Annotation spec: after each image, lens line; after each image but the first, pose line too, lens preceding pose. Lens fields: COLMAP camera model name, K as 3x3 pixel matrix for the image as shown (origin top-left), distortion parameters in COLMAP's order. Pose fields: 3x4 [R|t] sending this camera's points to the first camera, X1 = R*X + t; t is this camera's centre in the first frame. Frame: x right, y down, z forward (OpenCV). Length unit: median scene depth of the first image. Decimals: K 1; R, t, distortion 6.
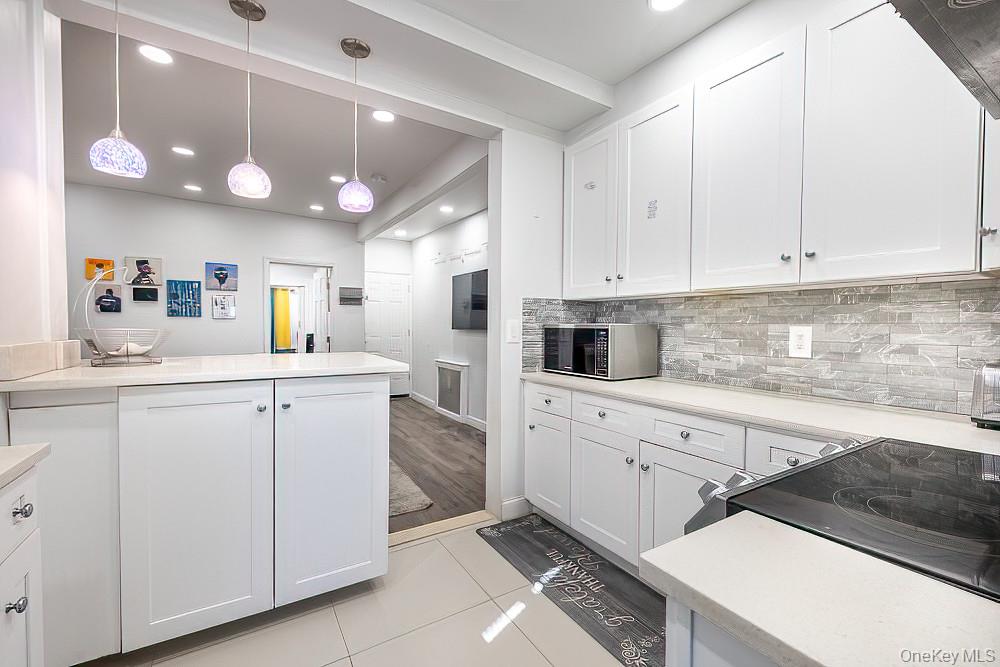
lens RADIAL K [[421.6, 0, 505.7], [0, 421.6, 333.9], [0, 0, 1]] dist [0.001756, -0.000006]
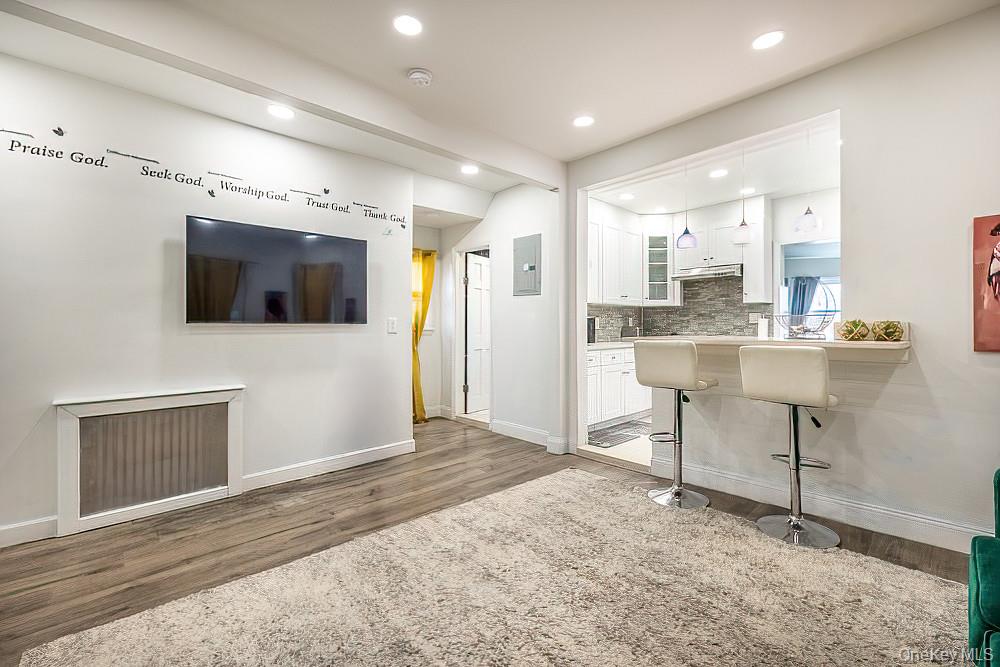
lens RADIAL K [[421.6, 0, 506.9], [0, 421.6, 325.4], [0, 0, 1]] dist [0.001756, -0.000006]
pose [[-0.185243, -0.007032, 0.982668, -1.742920], [0.022927, 0.999671, 0.011475, -0.013442], [-0.982425, 0.024656, -0.185021, 1.869212]]
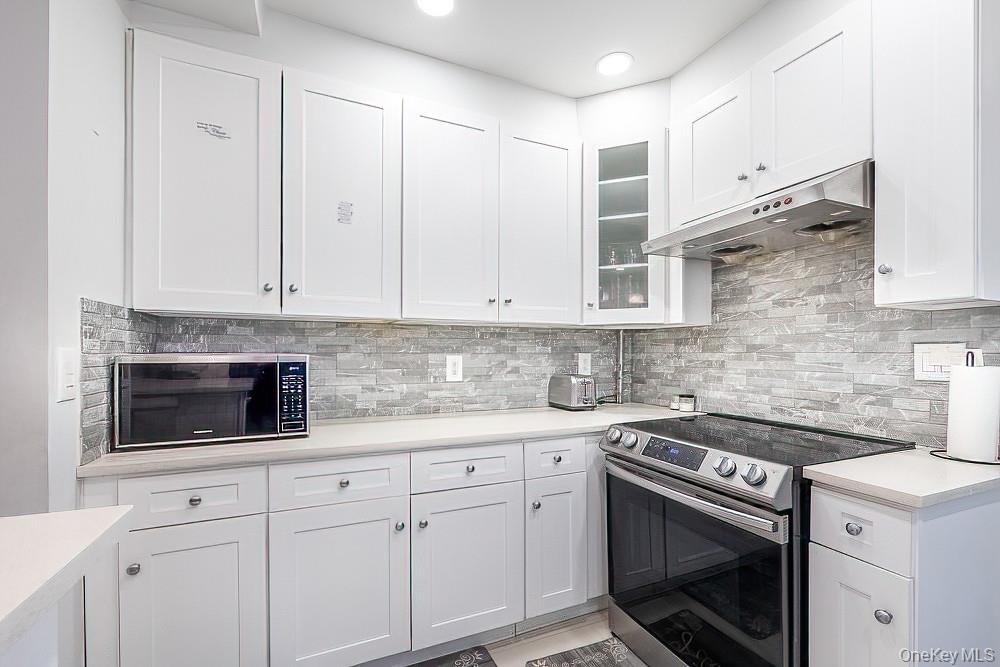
lens RADIAL K [[421.6, 0, 483.6], [0, 421.6, 350.5], [0, 0, 1]] dist [0.001756, -0.000006]
pose [[0.169808, -0.002457, 0.985474, -0.419796], [0.020324, 0.999793, -0.001010, -0.026192], [-0.985268, 0.020200, 0.169822, 0.633626]]
